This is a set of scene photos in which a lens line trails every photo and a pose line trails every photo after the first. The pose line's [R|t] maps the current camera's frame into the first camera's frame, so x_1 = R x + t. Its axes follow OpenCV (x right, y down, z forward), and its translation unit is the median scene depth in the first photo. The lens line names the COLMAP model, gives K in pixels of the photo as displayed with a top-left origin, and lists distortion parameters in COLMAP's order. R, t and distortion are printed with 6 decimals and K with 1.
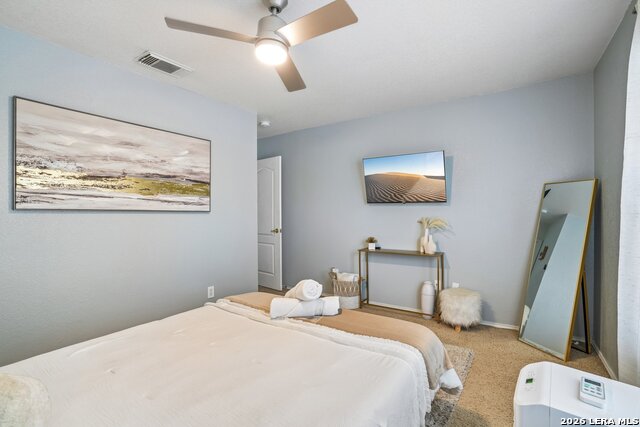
lens RADIAL K [[295.5, 0, 321.0], [0, 295.5, 213.8], [0, 0, 1]] dist [-0.045878, 0.002400]
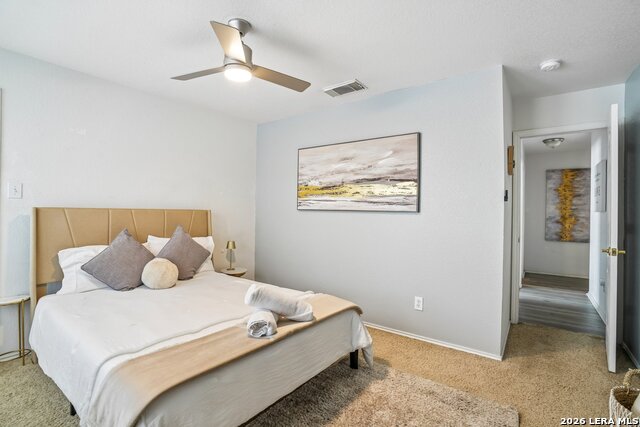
lens RADIAL K [[295.5, 0, 320.0], [0, 295.5, 211.7], [0, 0, 1]] dist [-0.045878, 0.002400]
pose [[-0.043480, 0.003522, -0.999048, 0.654609], [-0.018504, 0.999819, 0.004330, -0.009043], [0.998883, 0.018674, -0.043407, 0.933981]]
